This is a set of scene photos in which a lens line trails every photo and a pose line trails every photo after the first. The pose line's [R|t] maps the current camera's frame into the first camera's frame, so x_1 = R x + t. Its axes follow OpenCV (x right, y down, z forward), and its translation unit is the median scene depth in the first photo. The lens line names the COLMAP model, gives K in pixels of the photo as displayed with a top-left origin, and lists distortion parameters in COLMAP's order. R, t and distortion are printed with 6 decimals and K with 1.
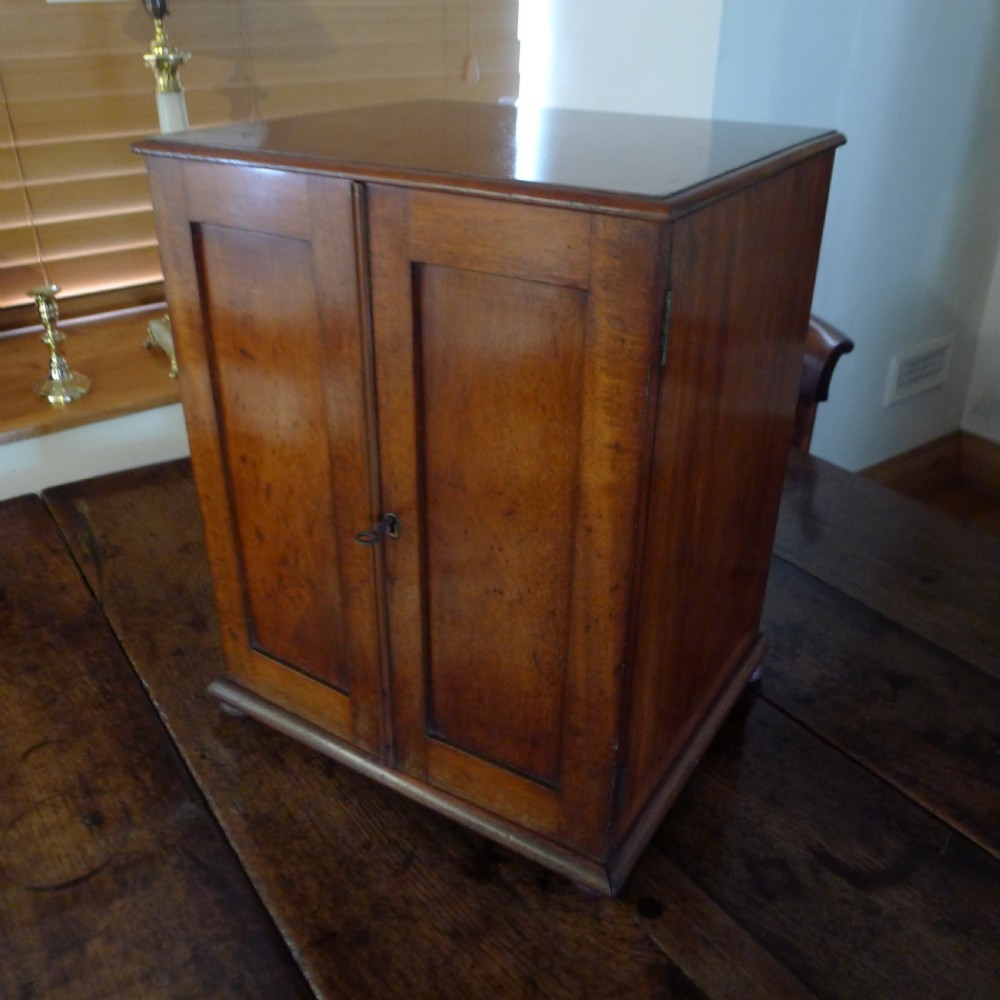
lens RADIAL K [[950.3, 0, 495.0], [0, 950.3, 493.5], [0, 0, 1]] dist [-0.042171, 0.000000]
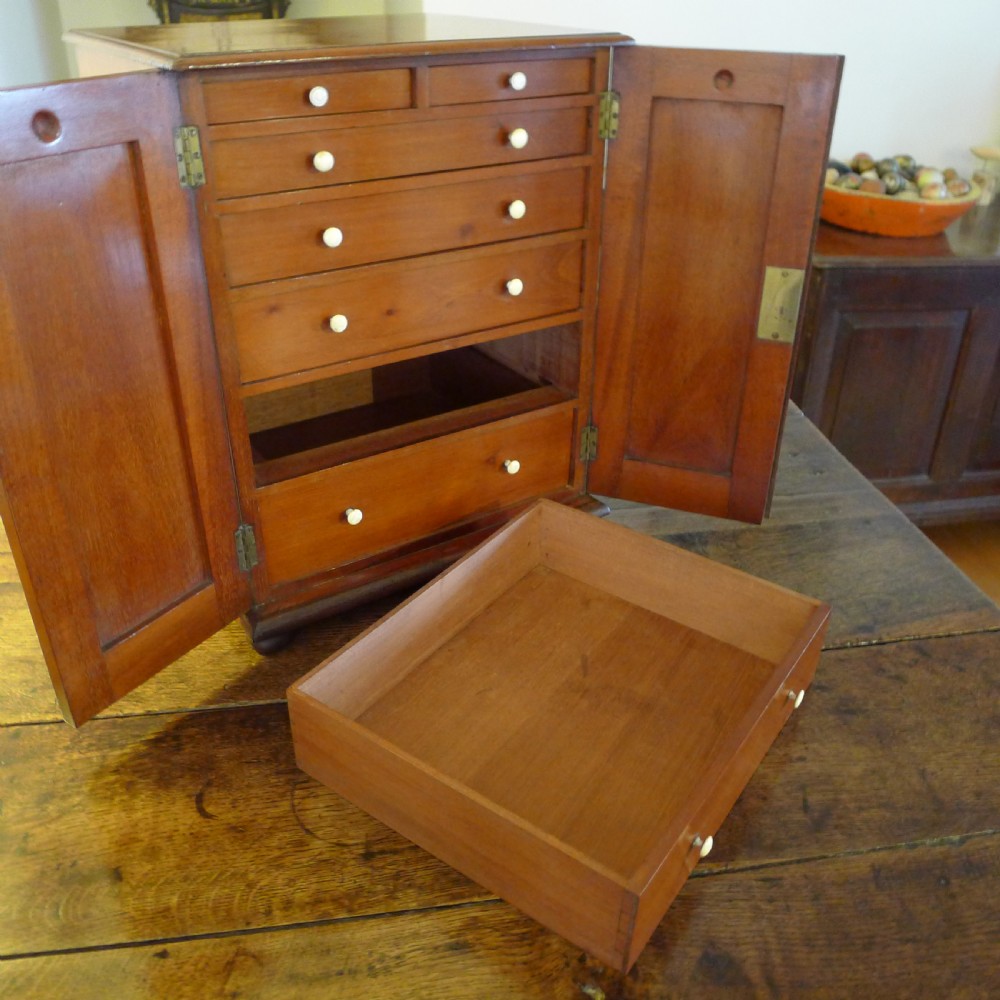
lens RADIAL K [[950.3, 0, 497.0], [0, 950.3, 489.9], [0, 0, 1]] dist [-0.042171, 0.000000]
pose [[0.424212, -0.451833, 0.784787, -1.050353], [0.409852, 0.868585, 0.278535, -0.123033], [-0.807505, 0.203489, 0.553649, 0.280123]]
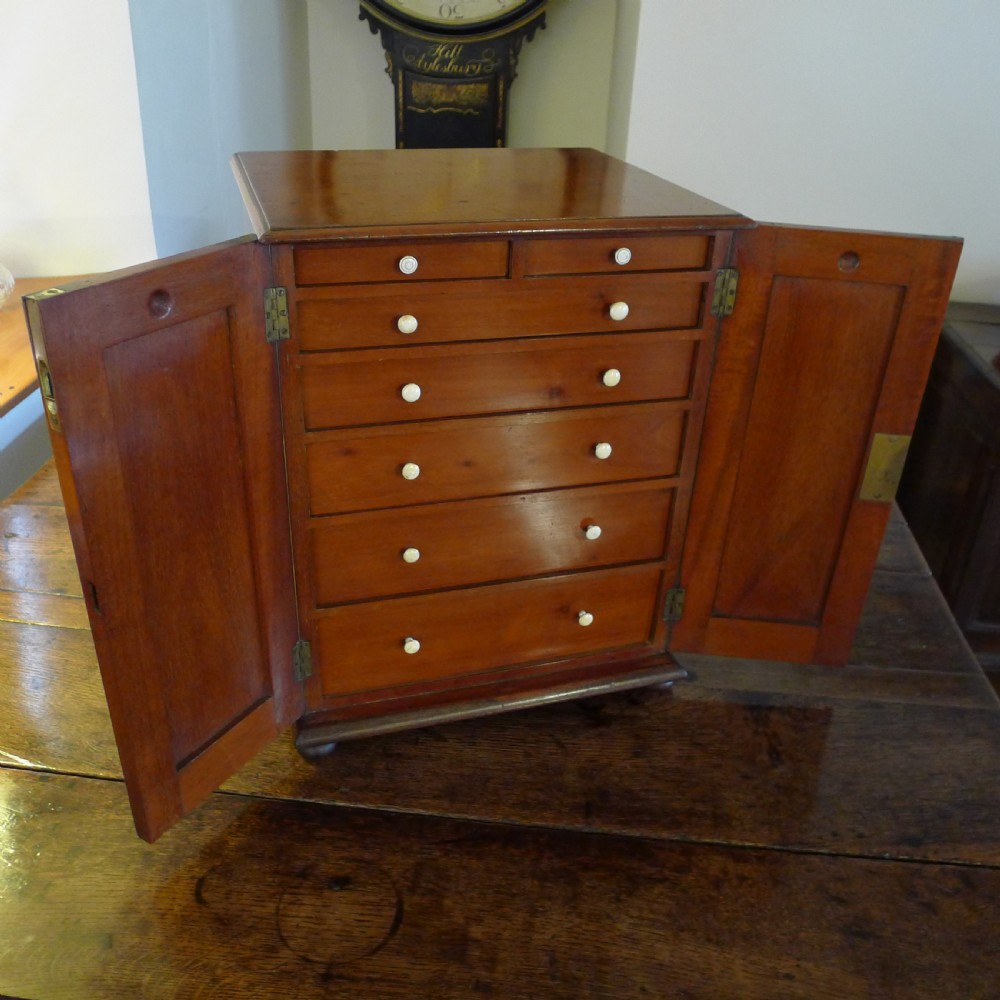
lens RADIAL K [[950.3, 0, 500.0], [0, 950.3, 500.8], [0, 0, 1]] dist [-0.042171, 0.000000]
pose [[0.642948, -0.355640, 0.678335, -0.905780], [0.329656, 0.927922, 0.174035, -0.172447], [-0.691336, 0.111722, 0.713844, 0.094497]]
